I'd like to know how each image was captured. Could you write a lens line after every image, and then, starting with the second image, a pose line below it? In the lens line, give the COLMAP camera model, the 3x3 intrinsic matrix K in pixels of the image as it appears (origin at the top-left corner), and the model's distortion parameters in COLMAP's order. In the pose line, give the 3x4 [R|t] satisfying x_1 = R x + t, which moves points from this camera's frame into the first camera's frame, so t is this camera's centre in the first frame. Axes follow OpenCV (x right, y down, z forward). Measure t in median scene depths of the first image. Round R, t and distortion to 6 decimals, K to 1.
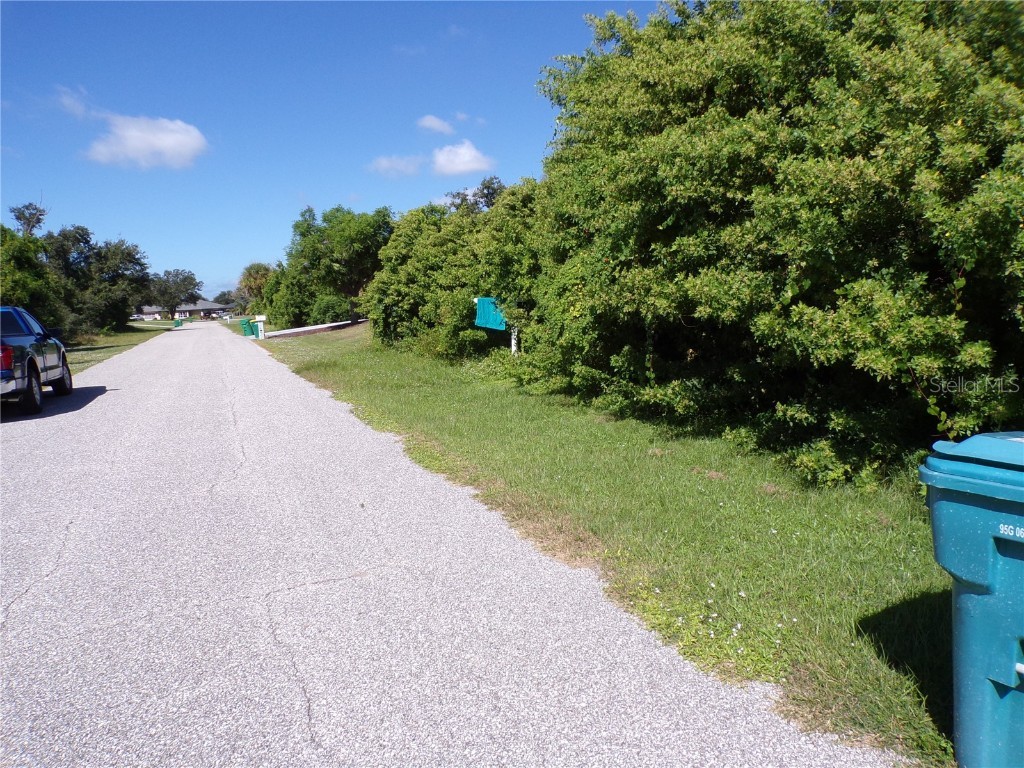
lens RADIAL K [[704.3, 0, 512.0], [0, 704.3, 384.0], [0, 0, 1]] dist [-0.032598, 0.057938]
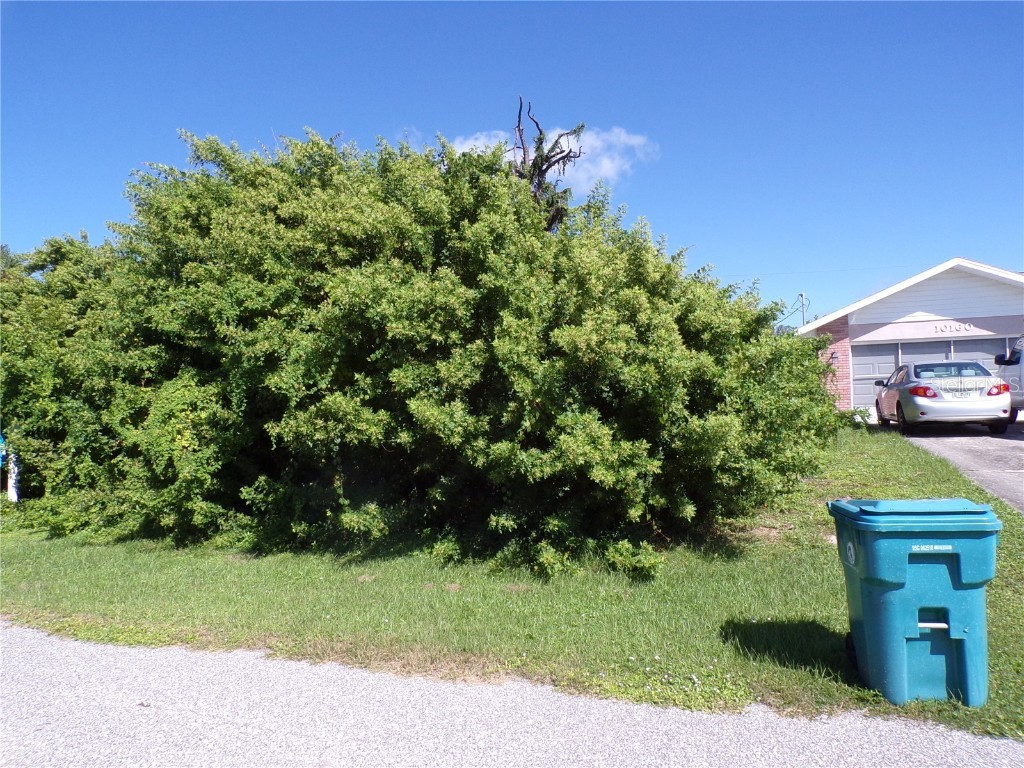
lens RADIAL K [[704.3, 0, 512.0], [0, 704.3, 384.0], [0, 0, 1]] dist [-0.032598, 0.057938]
pose [[0.667078, 0.047686, 0.743461, -0.448123], [0.088406, 0.985831, -0.142555, -0.016357], [-0.739724, 0.160822, 0.653410, 0.158559]]
